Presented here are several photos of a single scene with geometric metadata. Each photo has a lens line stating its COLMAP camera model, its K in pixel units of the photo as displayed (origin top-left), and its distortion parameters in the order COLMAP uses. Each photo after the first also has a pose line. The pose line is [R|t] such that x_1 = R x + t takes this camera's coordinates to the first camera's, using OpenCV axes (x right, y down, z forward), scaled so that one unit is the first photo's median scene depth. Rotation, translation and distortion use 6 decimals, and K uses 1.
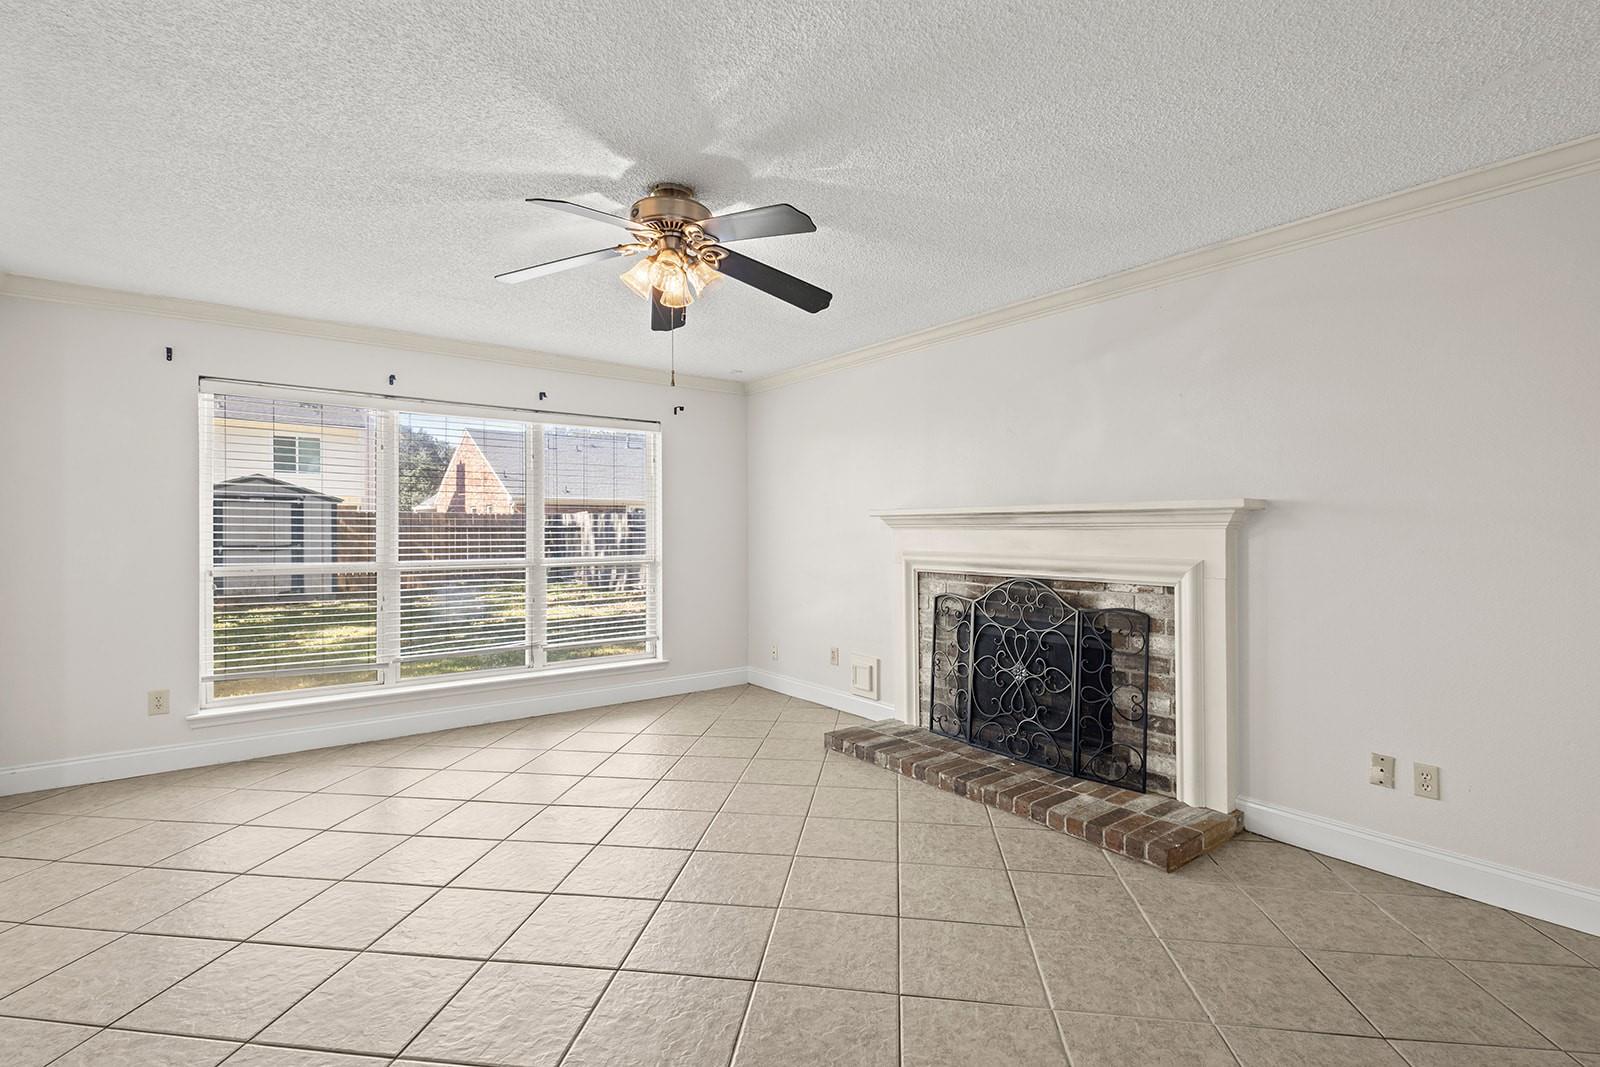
lens RADIAL K [[743.4, 0, 800.3], [0, 743.4, 530.1], [0, 0, 1]] dist [0.005215, -0.000041]
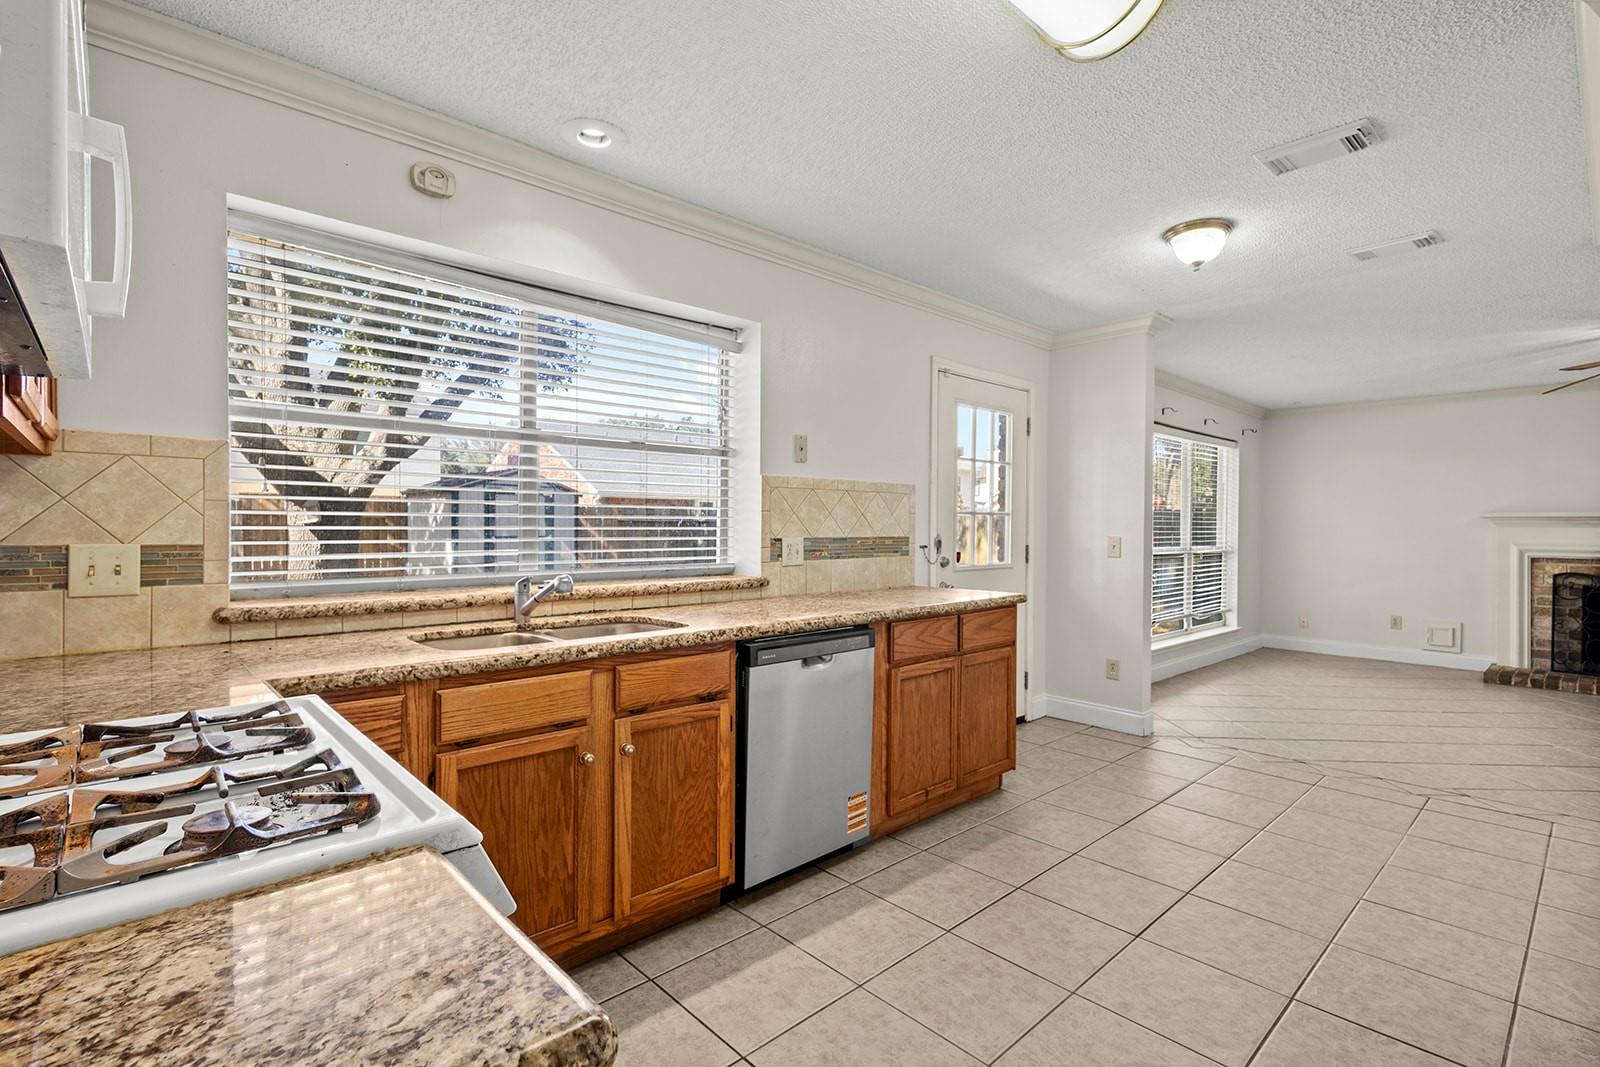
lens RADIAL K [[743.4, 0, 800.3], [0, 743.4, 530.1], [0, 0, 1]] dist [0.005215, -0.000041]
pose [[0.996191, 0.011702, 0.086414, -1.328268], [-0.011792, 0.999930, 0.000528, 0.020266], [-0.086402, -0.001545, 0.996259, -0.271067]]
